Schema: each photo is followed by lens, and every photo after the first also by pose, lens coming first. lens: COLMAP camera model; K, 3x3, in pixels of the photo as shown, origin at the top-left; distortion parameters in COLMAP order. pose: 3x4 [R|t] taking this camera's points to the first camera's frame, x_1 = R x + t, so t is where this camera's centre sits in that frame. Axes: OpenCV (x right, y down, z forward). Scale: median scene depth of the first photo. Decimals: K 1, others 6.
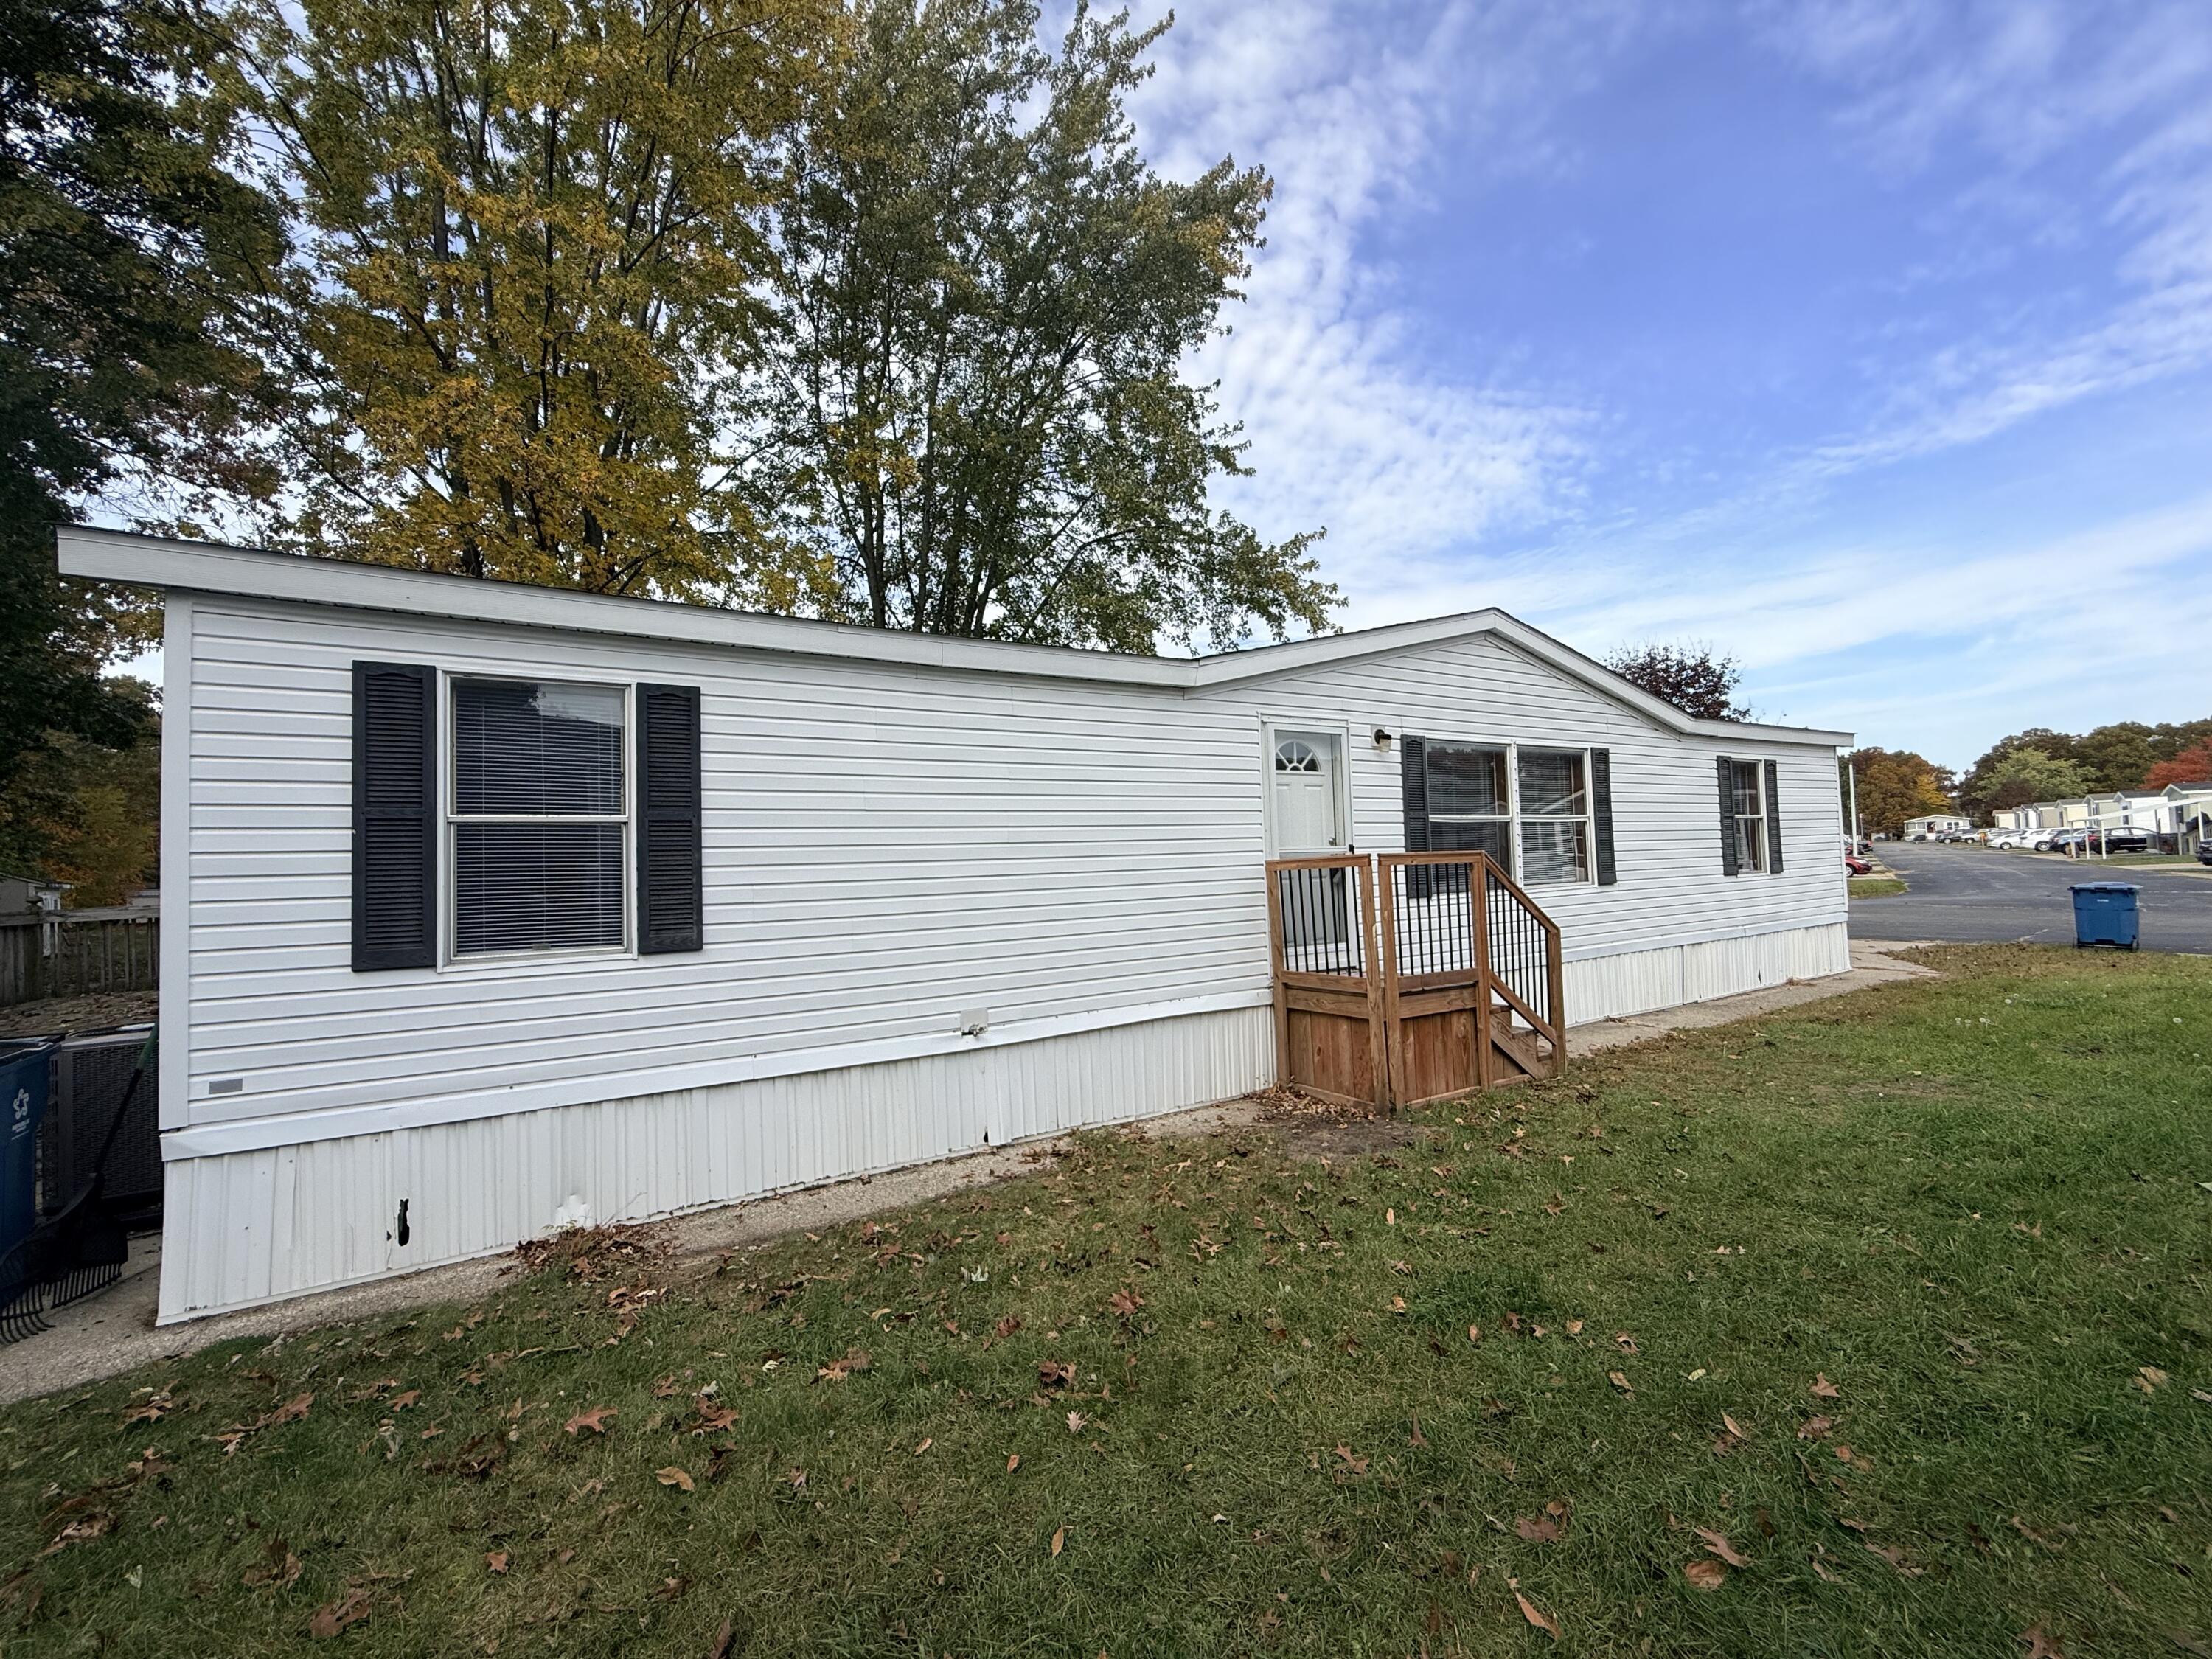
lens RADIAL K [[882.5, 0, 1087.5], [0, 882.5, 830.2], [0, 0, 1]] dist [0.000750, 0.000085]
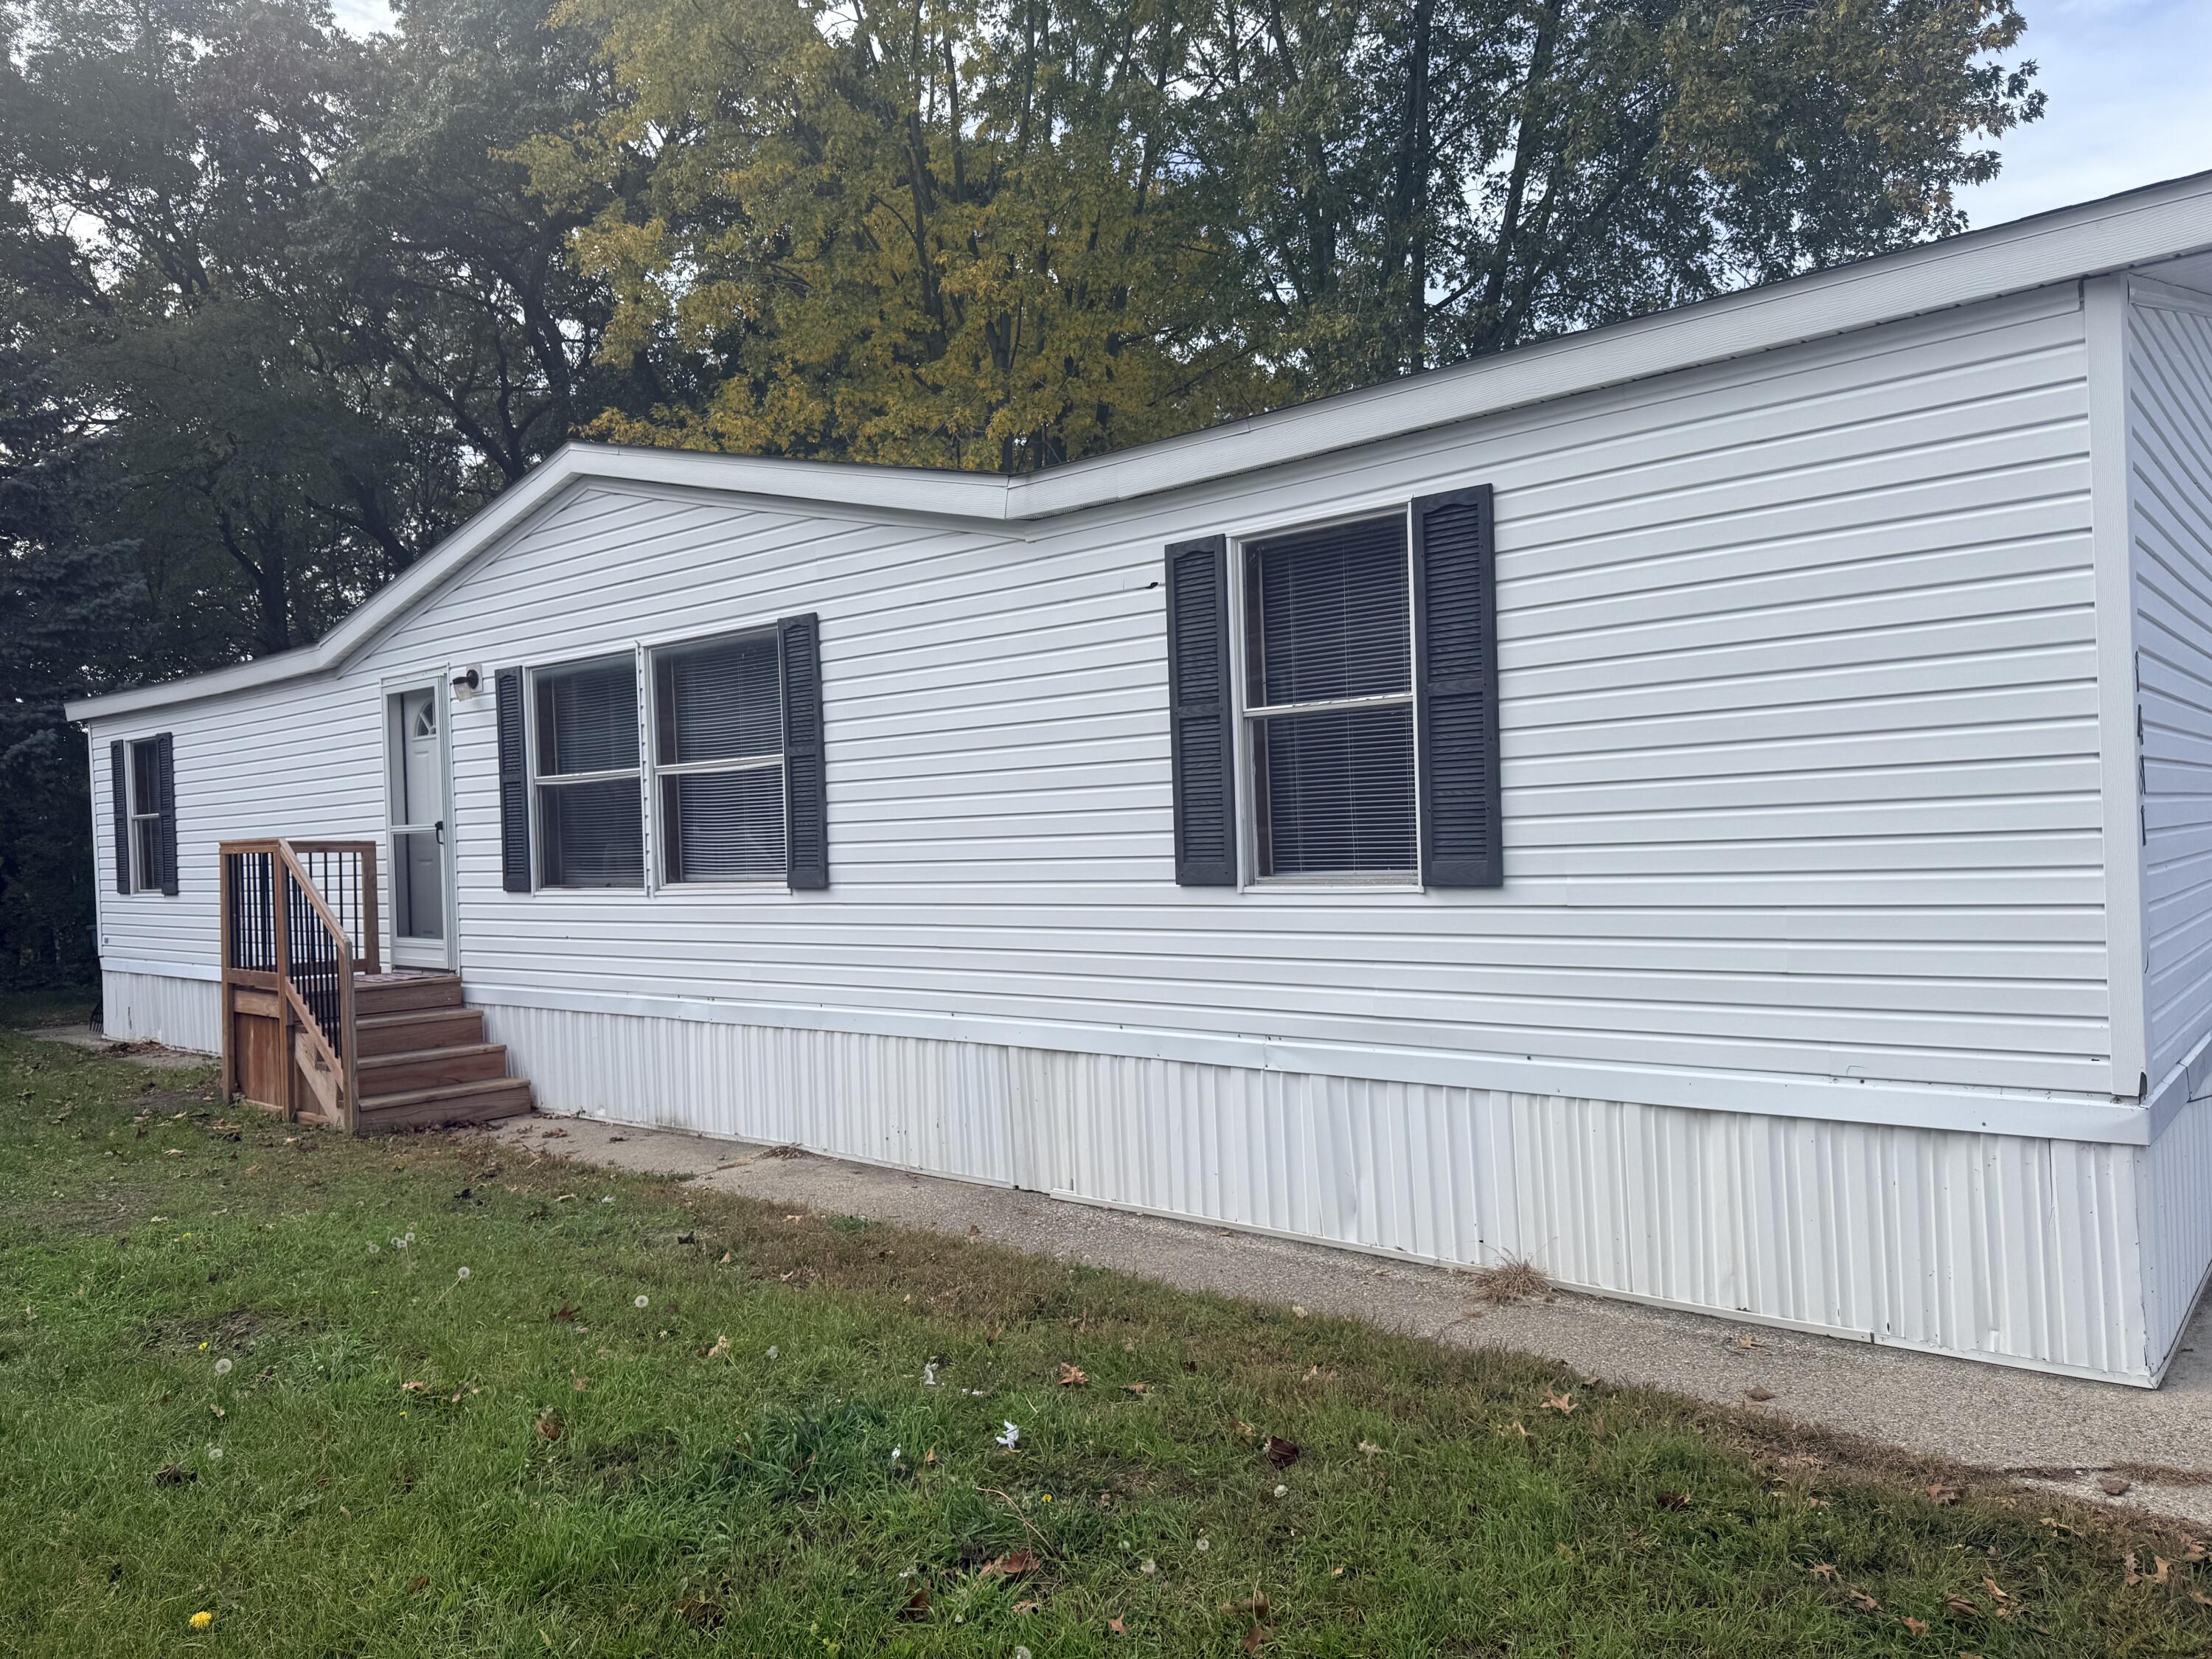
lens RADIAL K [[1559.9, 0, 1092.7], [0, 1559.9, 837.2], [0, 0, 1]] dist [0.071168, -0.003275]
pose [[0.305648, 0.036988, -0.951426, 0.692200], [0.083090, 0.994397, 0.065352, -0.005520], [0.948512, -0.099029, 0.300862, 0.415340]]
